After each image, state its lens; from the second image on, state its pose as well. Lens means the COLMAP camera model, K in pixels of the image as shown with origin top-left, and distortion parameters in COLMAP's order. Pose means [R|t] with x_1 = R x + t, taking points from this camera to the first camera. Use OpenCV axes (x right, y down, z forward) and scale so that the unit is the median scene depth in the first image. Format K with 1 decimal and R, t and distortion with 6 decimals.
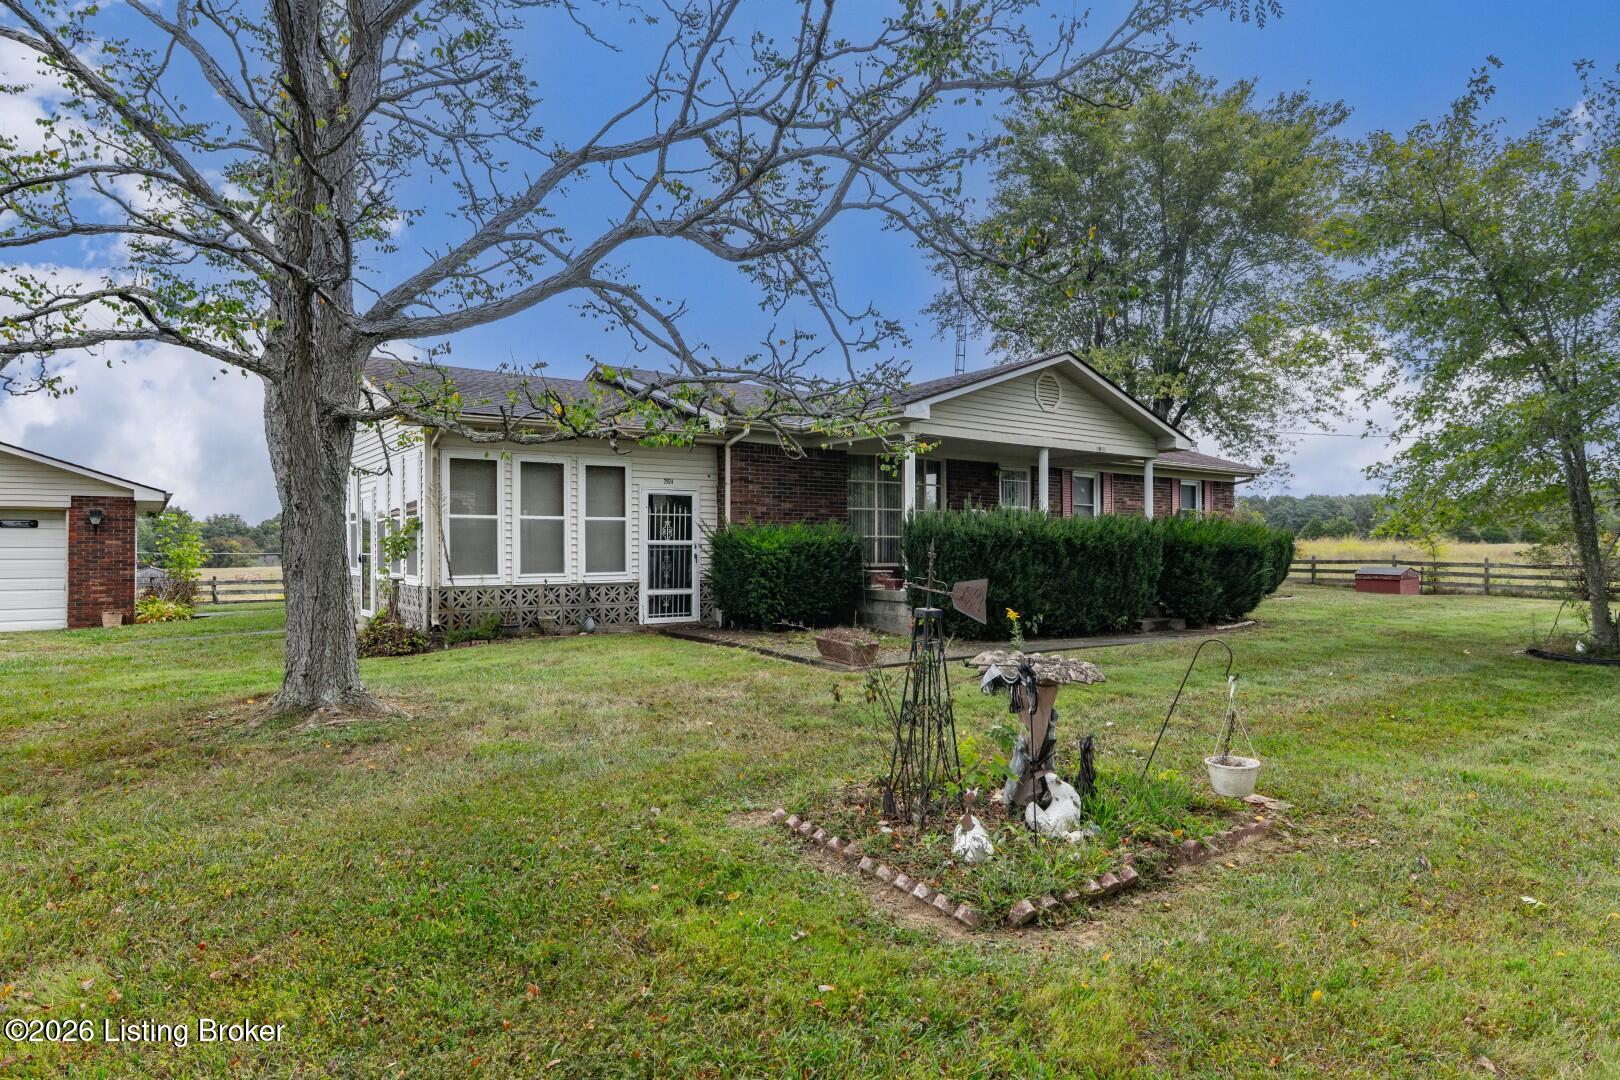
lens RADIAL K [[904.1, 0, 809.2], [0, 904.1, 537.4], [0, 0, 1]] dist [0.000939, 0.000355]
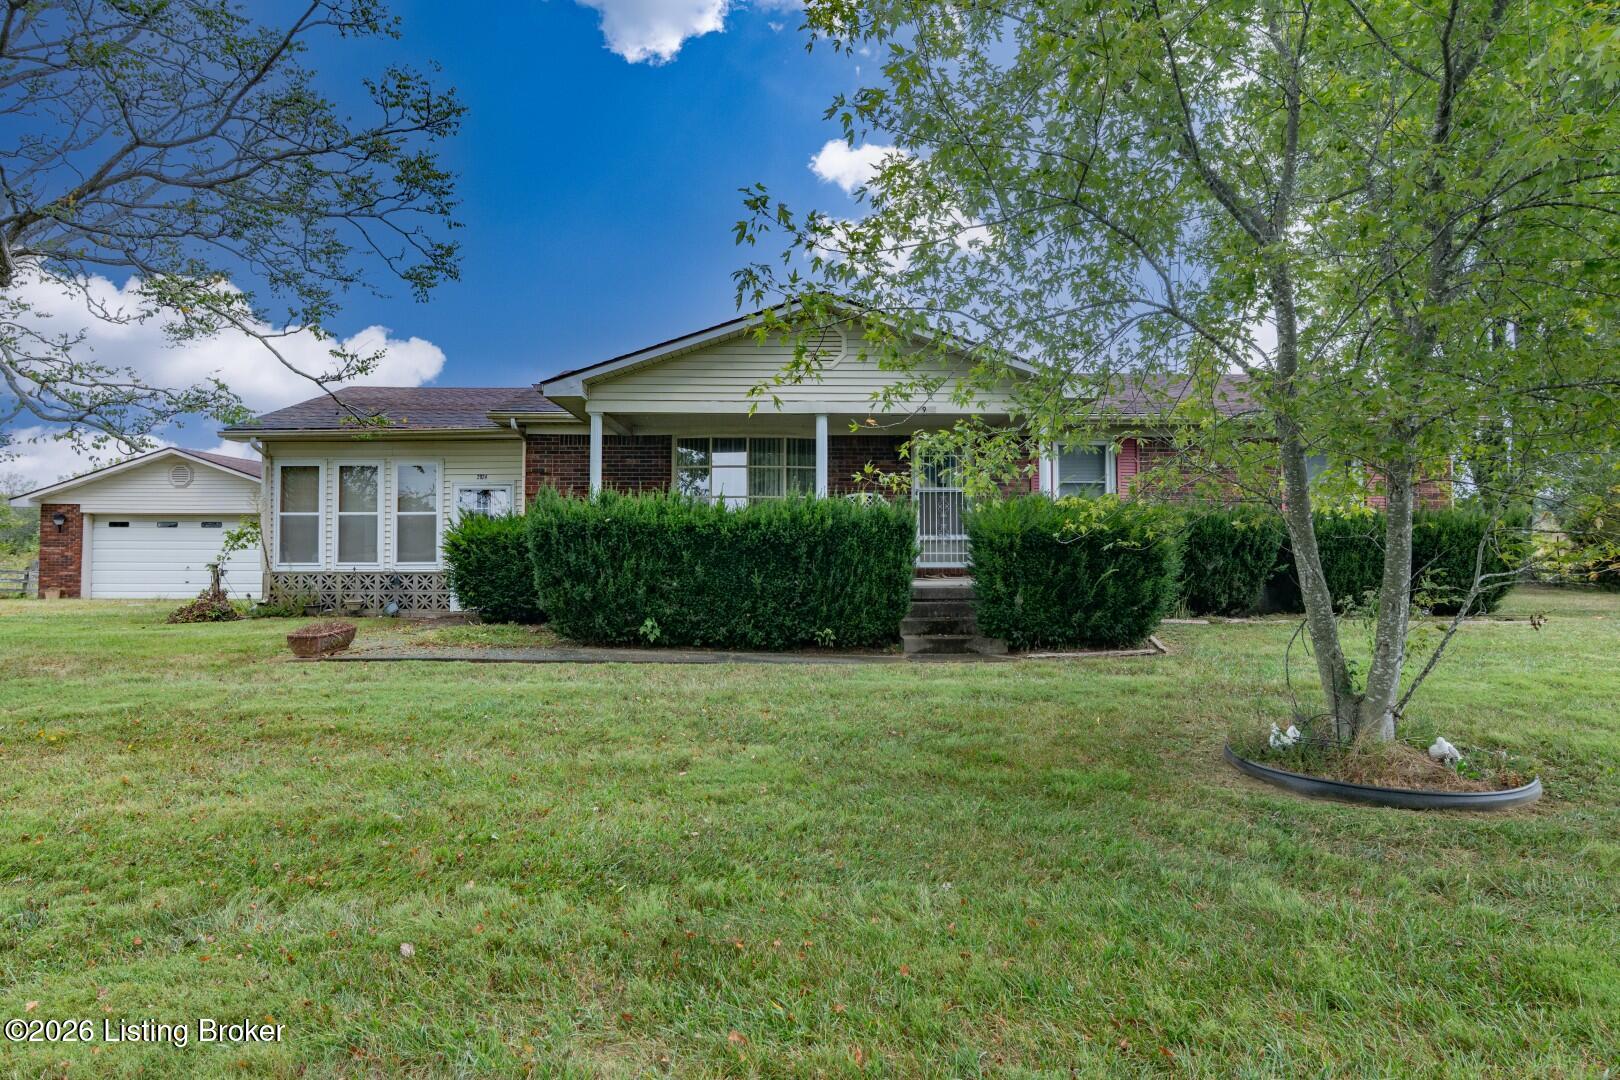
lens RADIAL K [[904.1, 0, 810.6], [0, 904.1, 540.1], [0, 0, 1]] dist [0.000939, 0.000355]
pose [[0.809279, -0.002955, -0.587417, 0.719122], [0.006968, 0.999965, 0.004570, 0.009077], [0.587383, -0.007791, 0.809271, 0.350980]]
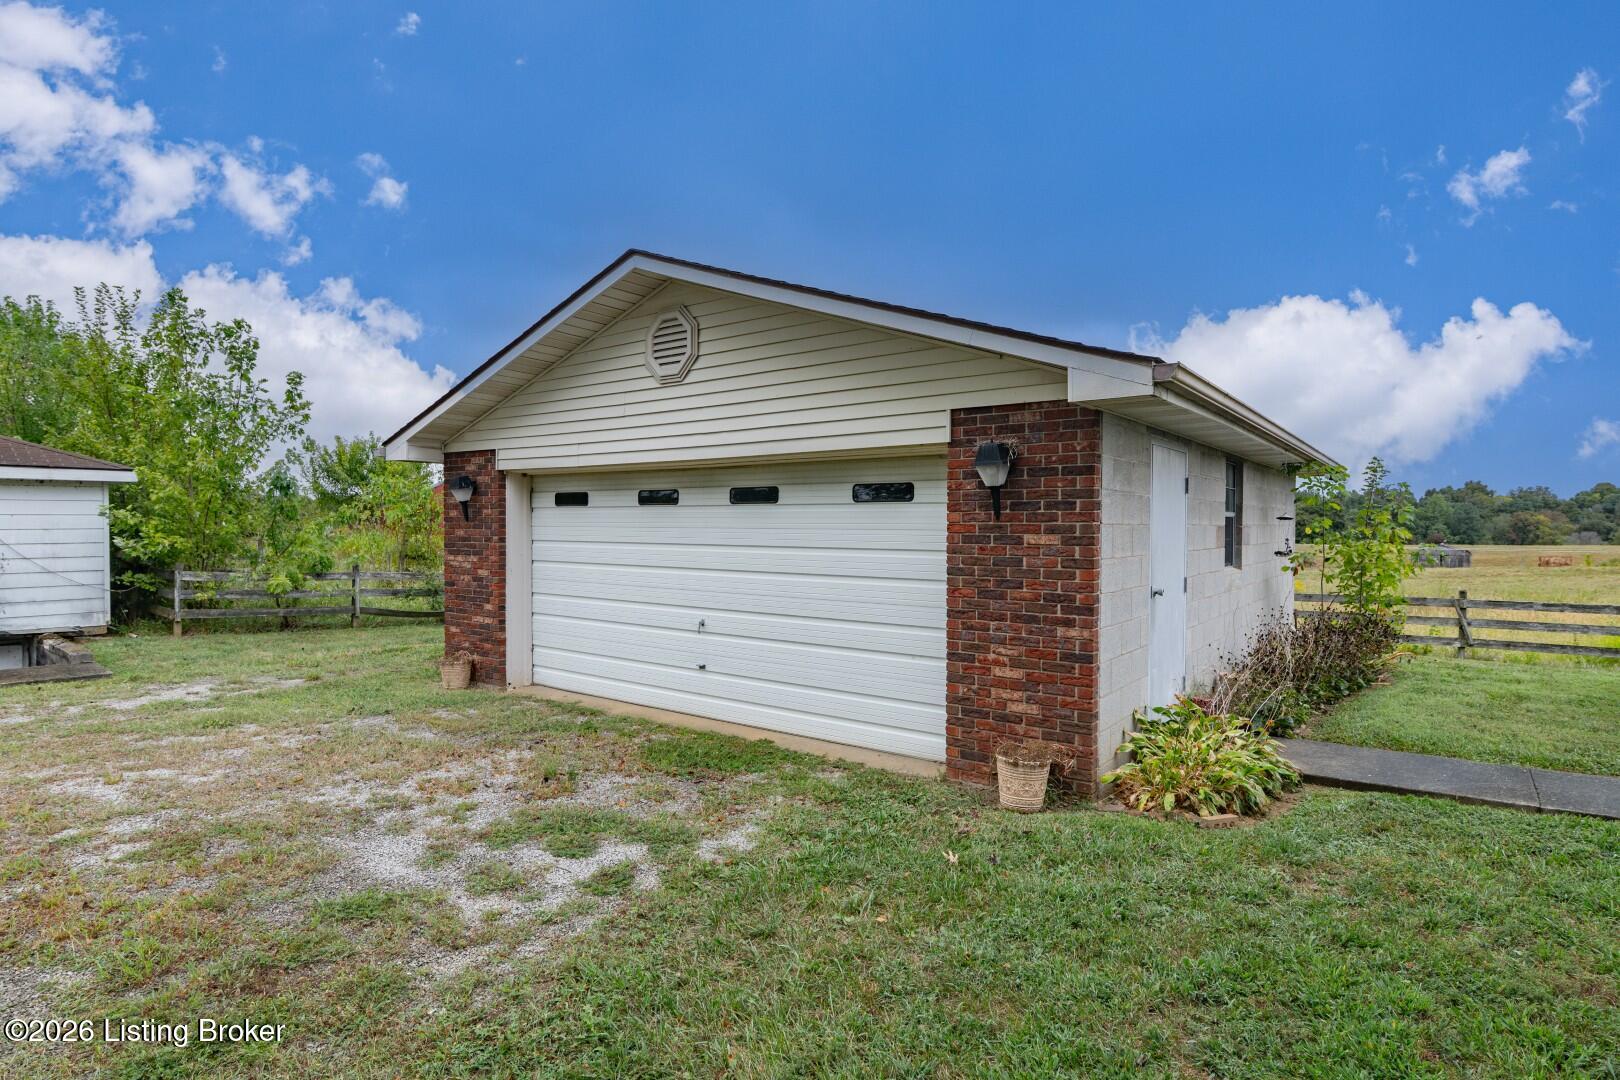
lens RADIAL K [[839.1, 0, 810.8], [0, 839.1, 532.5], [0, 0, 1]] dist [-0.001652, -0.000634]
pose [[0.282343, 0.010330, -0.959258, -0.528037], [0.012395, 0.999819, 0.014415, -0.002665], [0.959233, -0.015960, 0.282164, 0.883418]]
